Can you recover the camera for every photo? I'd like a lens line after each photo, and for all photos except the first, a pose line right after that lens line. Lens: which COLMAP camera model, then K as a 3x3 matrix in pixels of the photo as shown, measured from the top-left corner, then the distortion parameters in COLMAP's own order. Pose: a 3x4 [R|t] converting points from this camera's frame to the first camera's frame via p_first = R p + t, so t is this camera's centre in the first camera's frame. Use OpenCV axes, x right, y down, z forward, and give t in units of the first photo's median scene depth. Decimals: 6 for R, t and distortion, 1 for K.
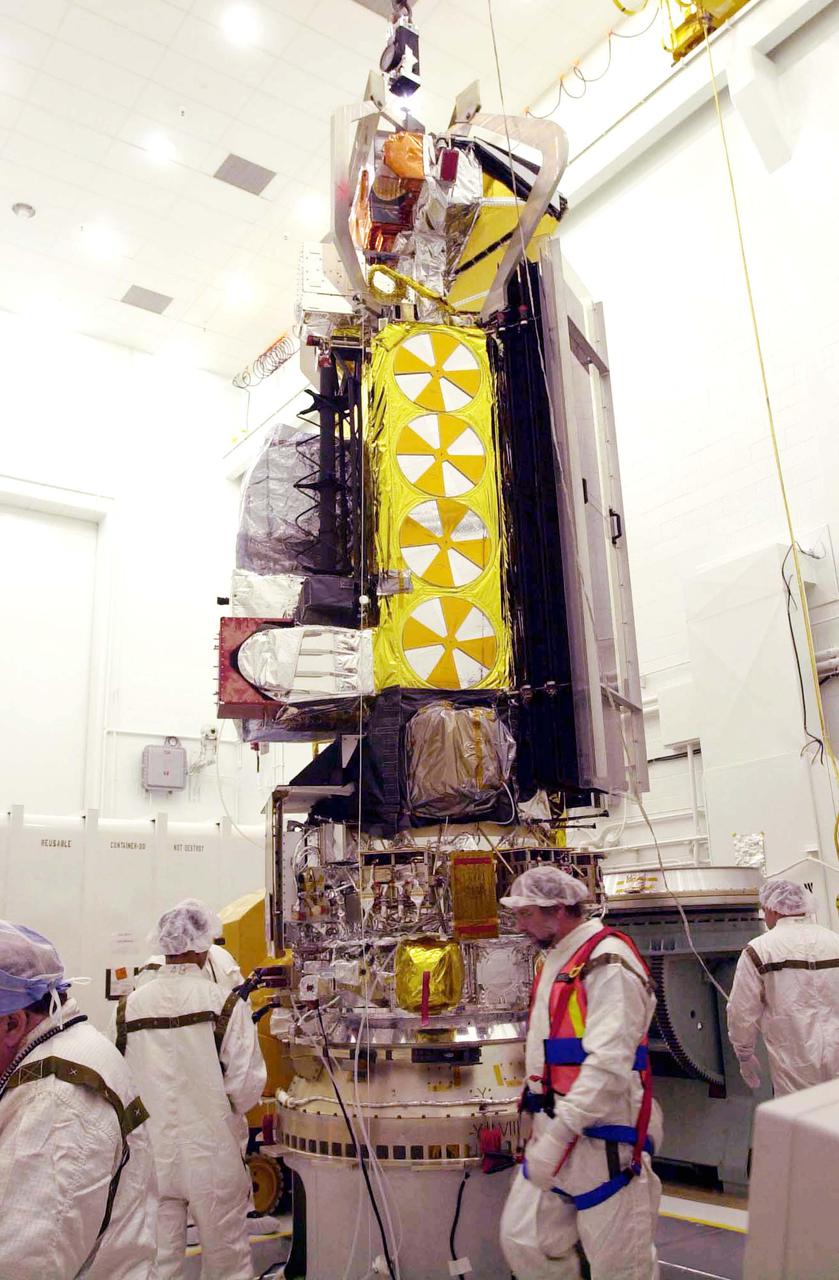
lens RADIAL K [[1067.0, 0, 419.5], [0, 1067.0, 644.7], [0, 0, 1]] dist [-0.012485, 0.032354]
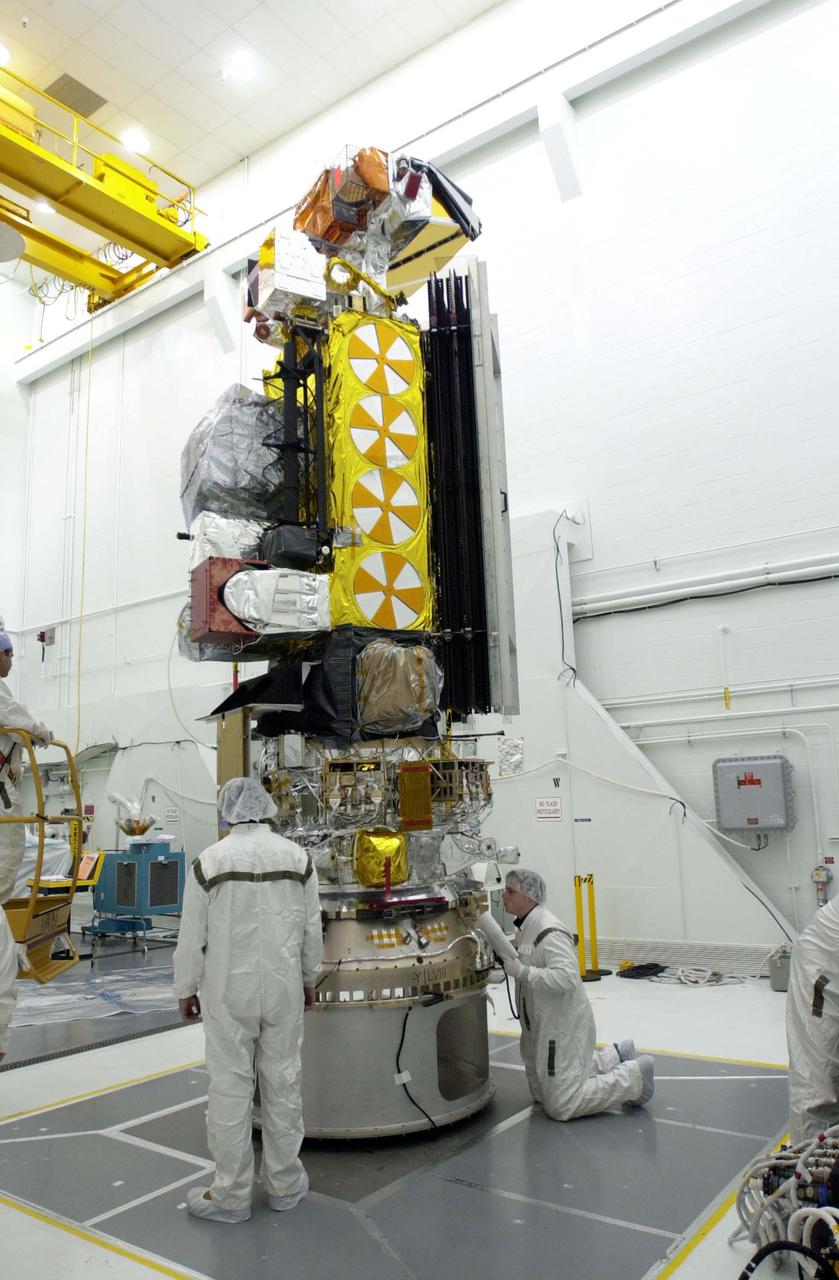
lens RADIAL K [[931.0, 0, 419.9], [0, 931.0, 632.8], [0, 0, 1]] dist [-0.009997, 0.004134]
pose [[0.957671, 0.058921, 0.281772, -0.230546], [-0.081620, 0.994238, 0.069498, -0.029940], [-0.276053, -0.089555, 0.956961, -0.033194]]
